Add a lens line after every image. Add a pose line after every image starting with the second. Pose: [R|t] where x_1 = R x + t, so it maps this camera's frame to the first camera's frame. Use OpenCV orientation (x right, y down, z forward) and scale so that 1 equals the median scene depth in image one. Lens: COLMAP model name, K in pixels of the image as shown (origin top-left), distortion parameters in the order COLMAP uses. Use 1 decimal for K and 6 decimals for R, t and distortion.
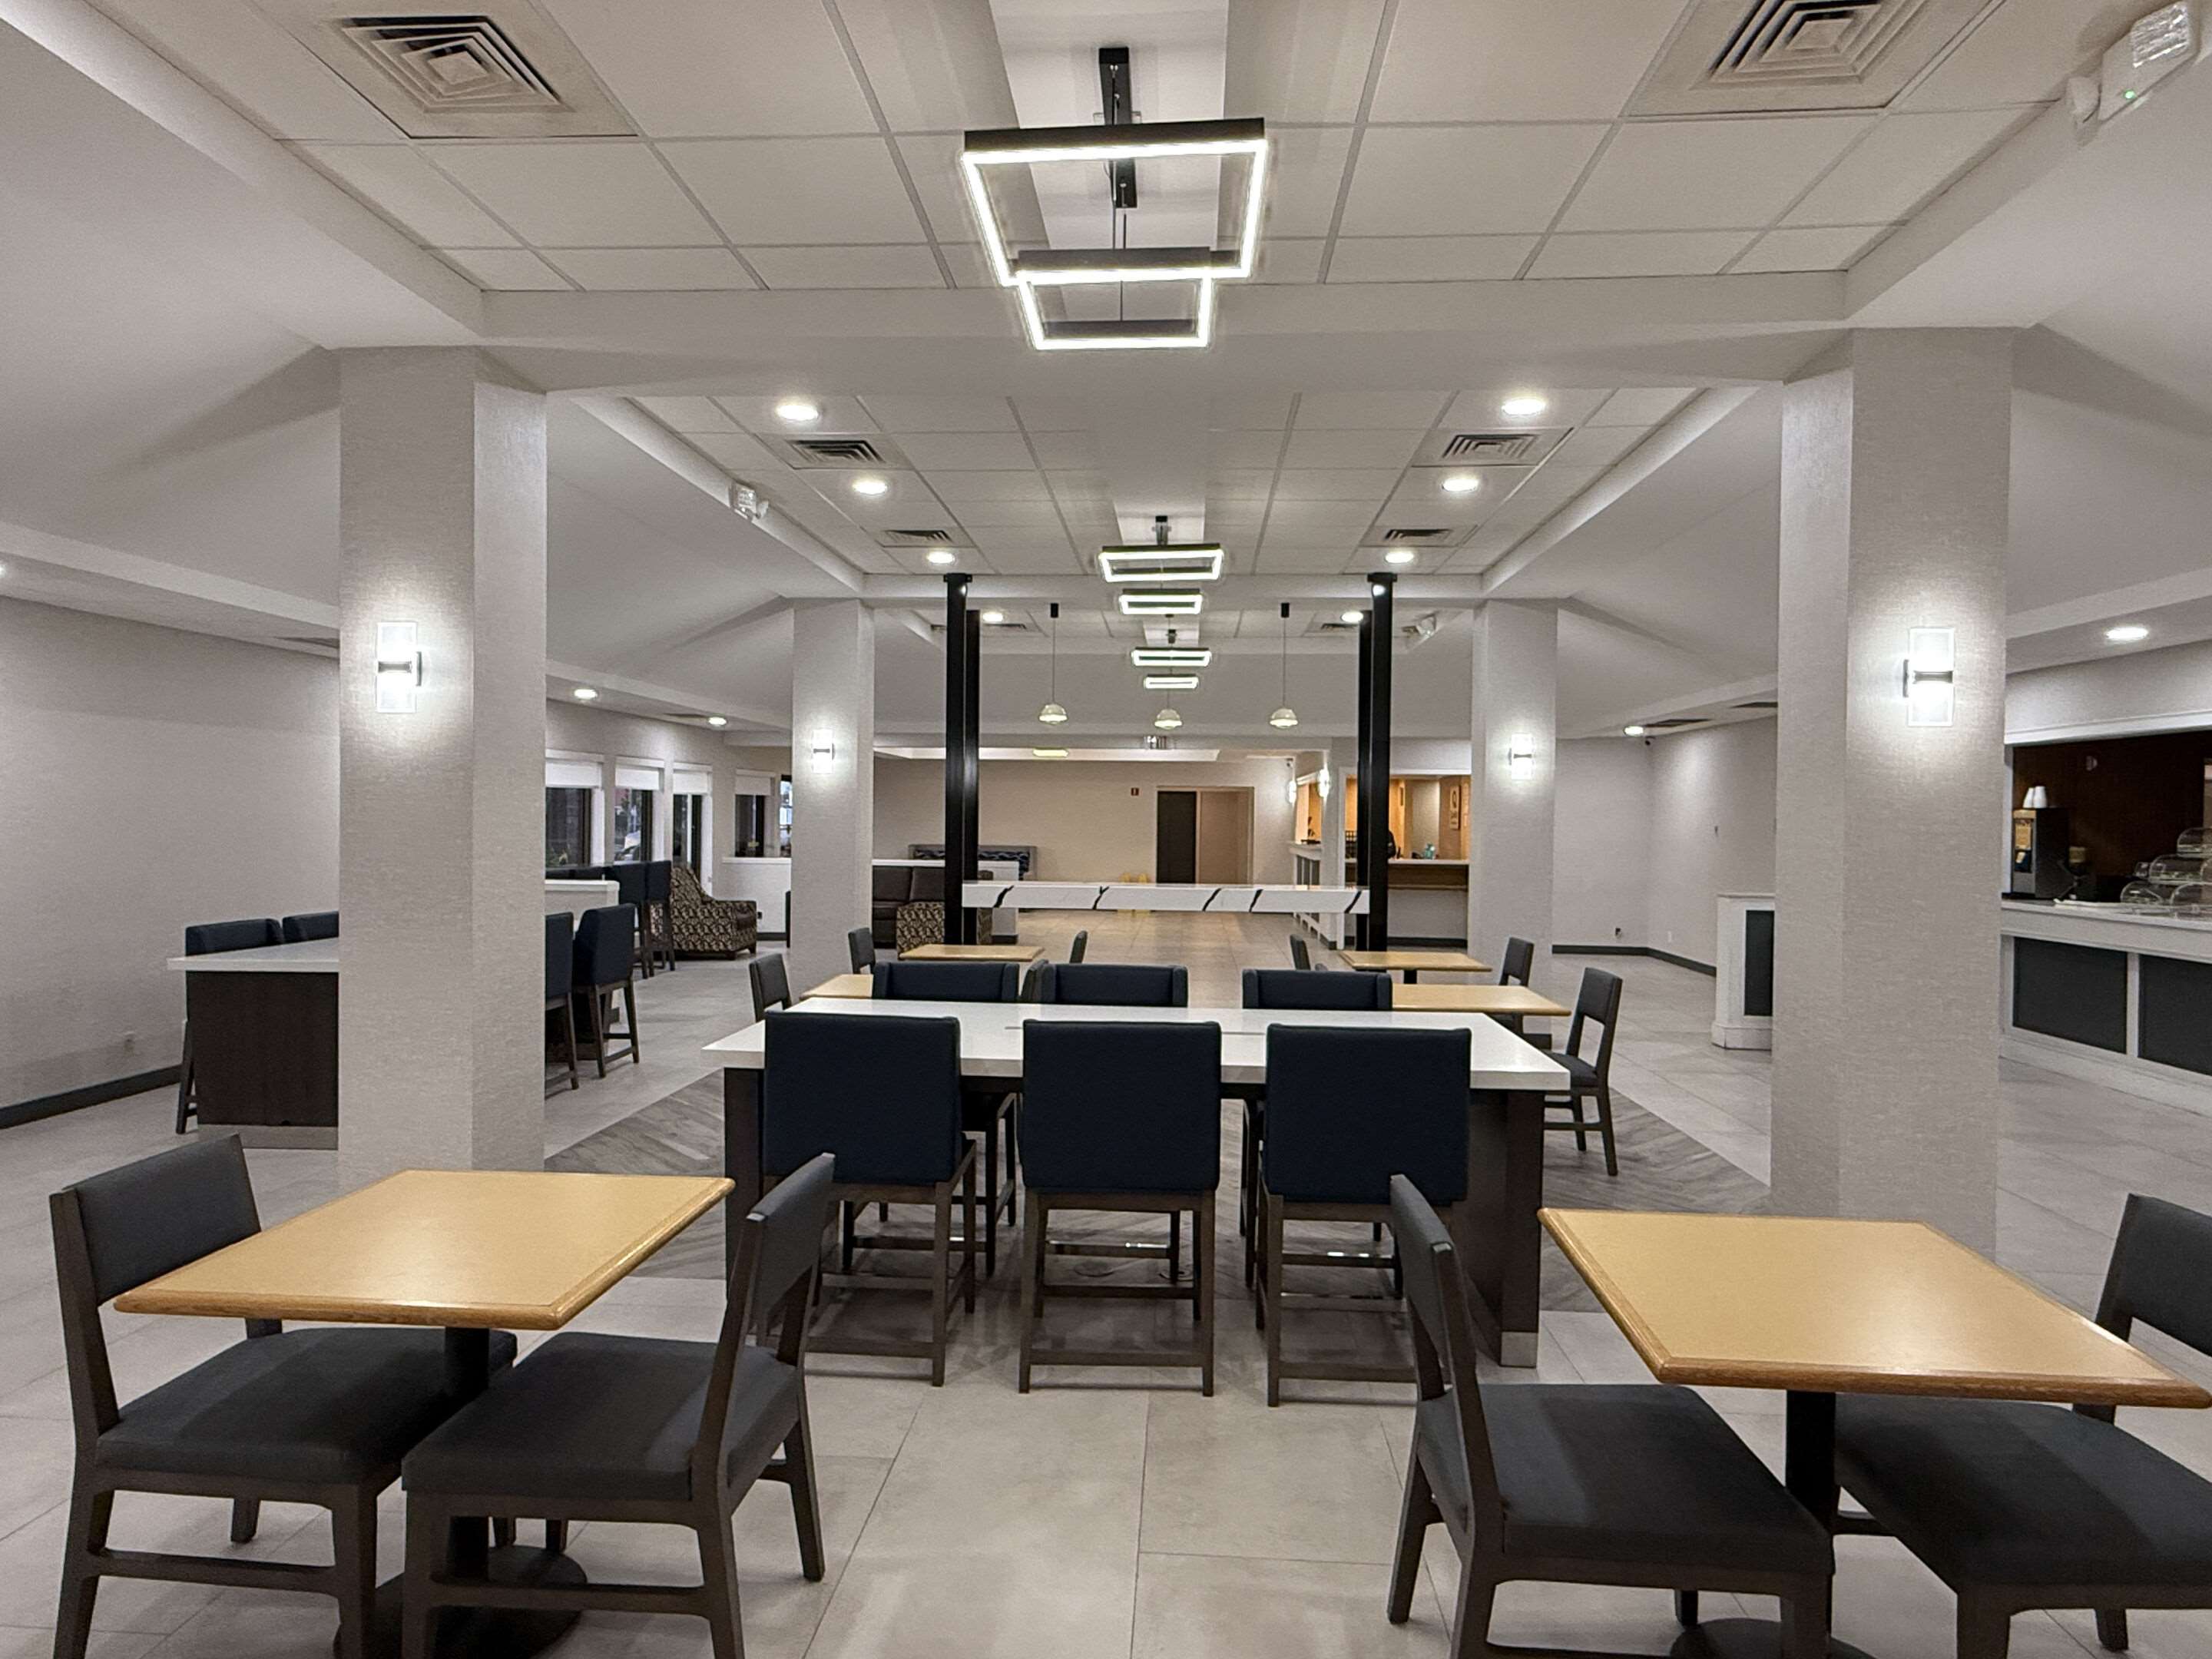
lens RADIAL K [[1219.2, 0, 1051.4], [0, 1219.2, 808.4], [0, 0, 1]] dist [-0.025852, -0.000017]
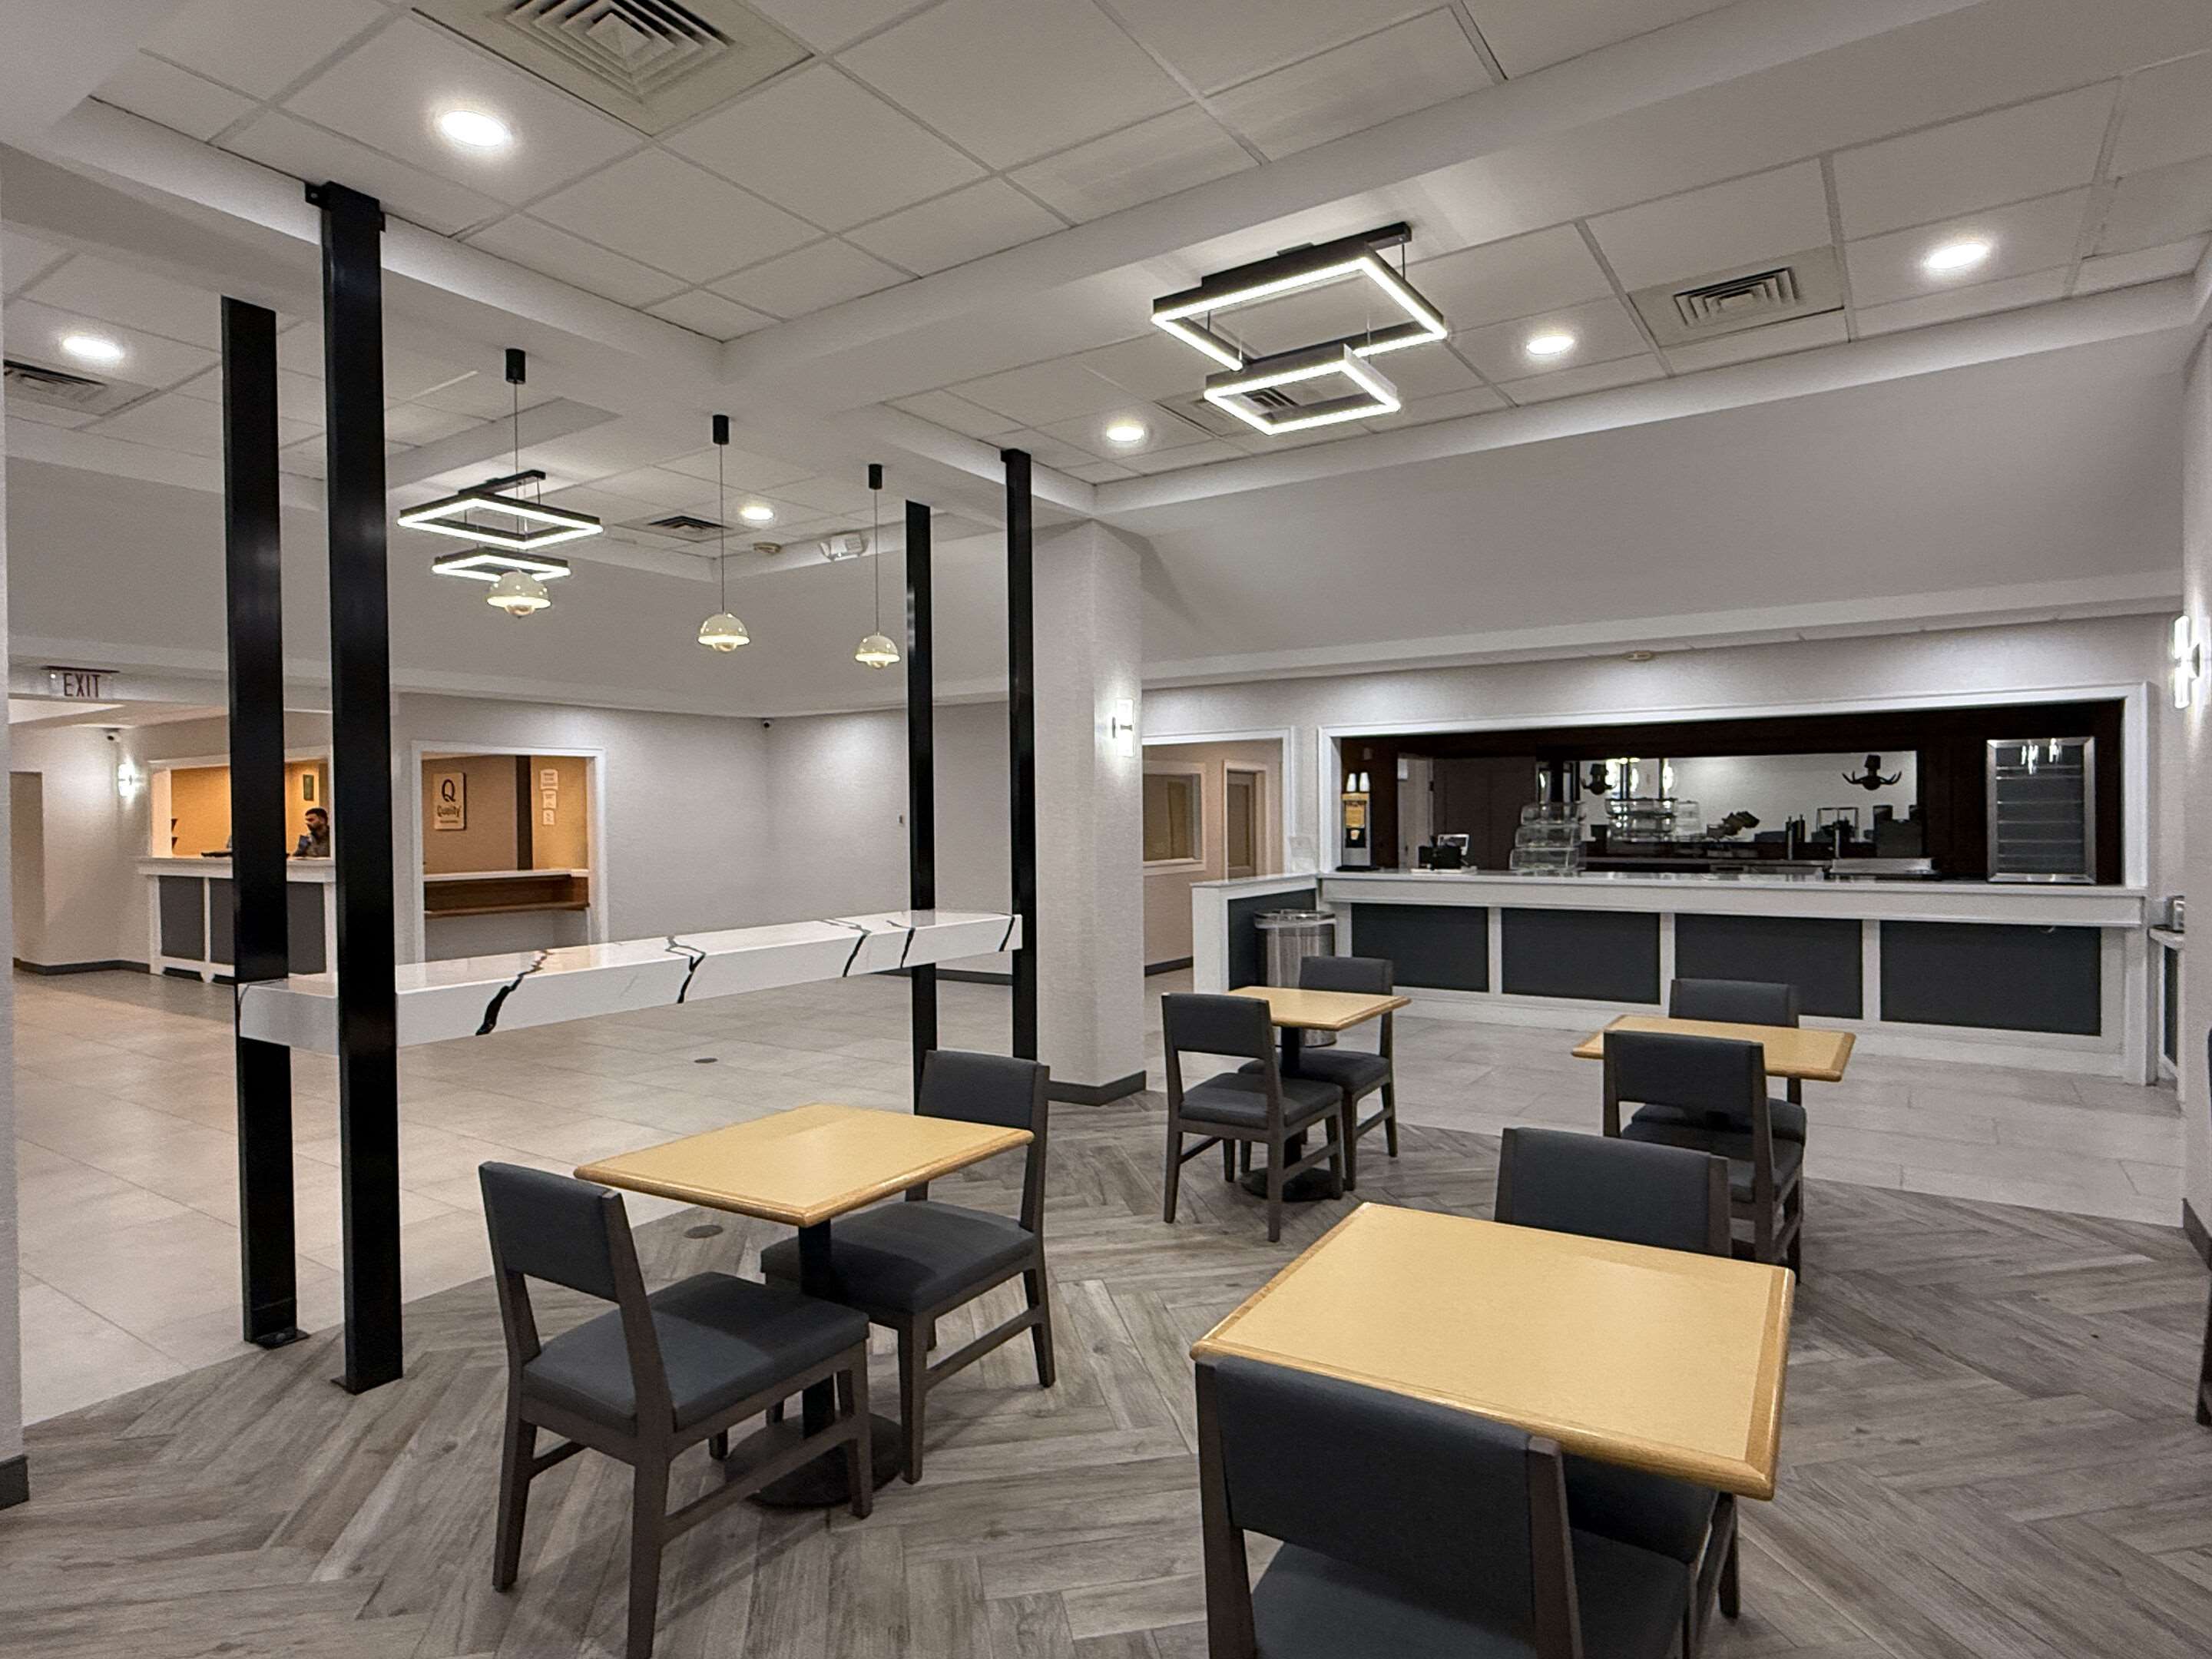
lens RADIAL K [[1219.2, 0, 1113.2], [0, 1219.2, 817.0], [0, 0, 1]] dist [-0.025852, -0.000017]
pose [[0.507701, -0.023001, 0.861226, -0.314267], [0.011695, 0.999735, 0.019806, -0.001822], [-0.861454, 0.000016, 0.507836, 0.610071]]
